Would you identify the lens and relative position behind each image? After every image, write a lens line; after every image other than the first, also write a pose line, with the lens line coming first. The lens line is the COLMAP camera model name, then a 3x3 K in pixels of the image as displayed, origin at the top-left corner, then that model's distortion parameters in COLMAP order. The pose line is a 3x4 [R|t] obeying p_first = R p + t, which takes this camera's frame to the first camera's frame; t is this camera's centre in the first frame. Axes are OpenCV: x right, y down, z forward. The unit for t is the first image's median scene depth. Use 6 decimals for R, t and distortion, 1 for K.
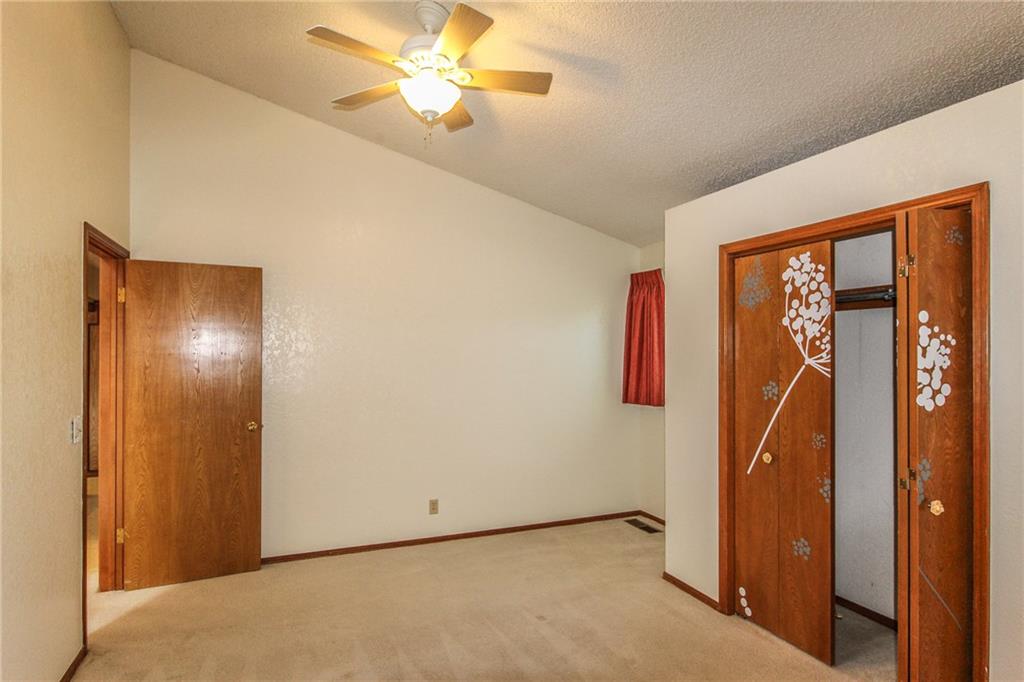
lens RADIAL K [[575.6, 0, 511.7], [0, 575.6, 344.9], [0, 0, 1]] dist [-0.000083, -0.000169]
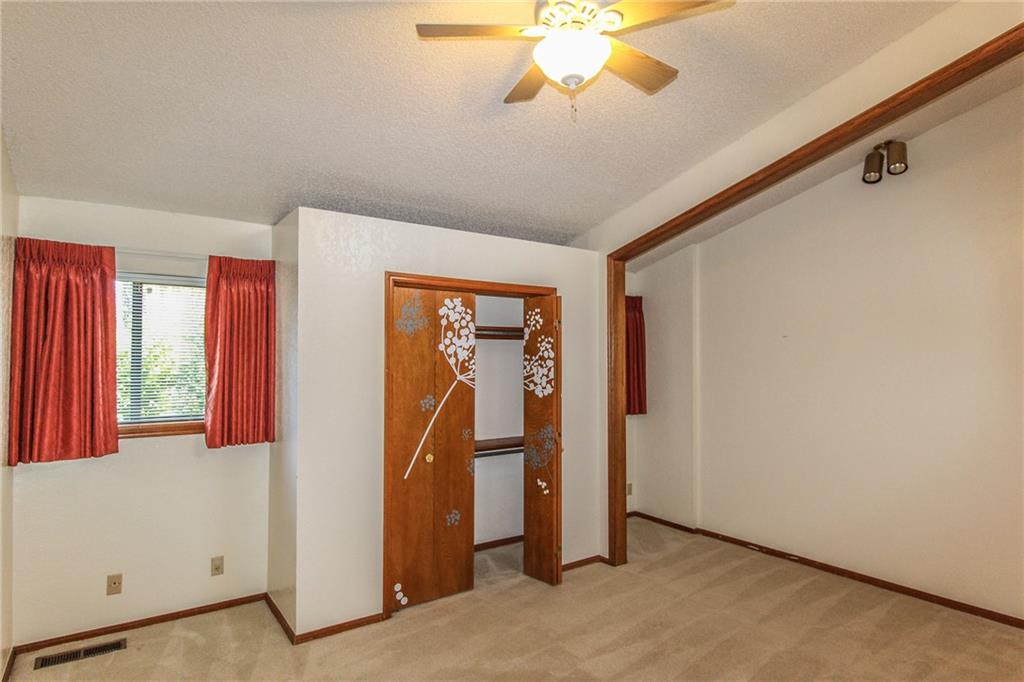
lens RADIAL K [[575.6, 0, 511.6], [0, 575.6, 343.4], [0, 0, 1]] dist [-0.000083, -0.000169]
pose [[-0.227644, 0.030058, 0.973280, -0.833465], [-0.011646, 0.999368, -0.033587, -0.008107], [-0.973675, -0.018981, -0.227150, 1.172978]]
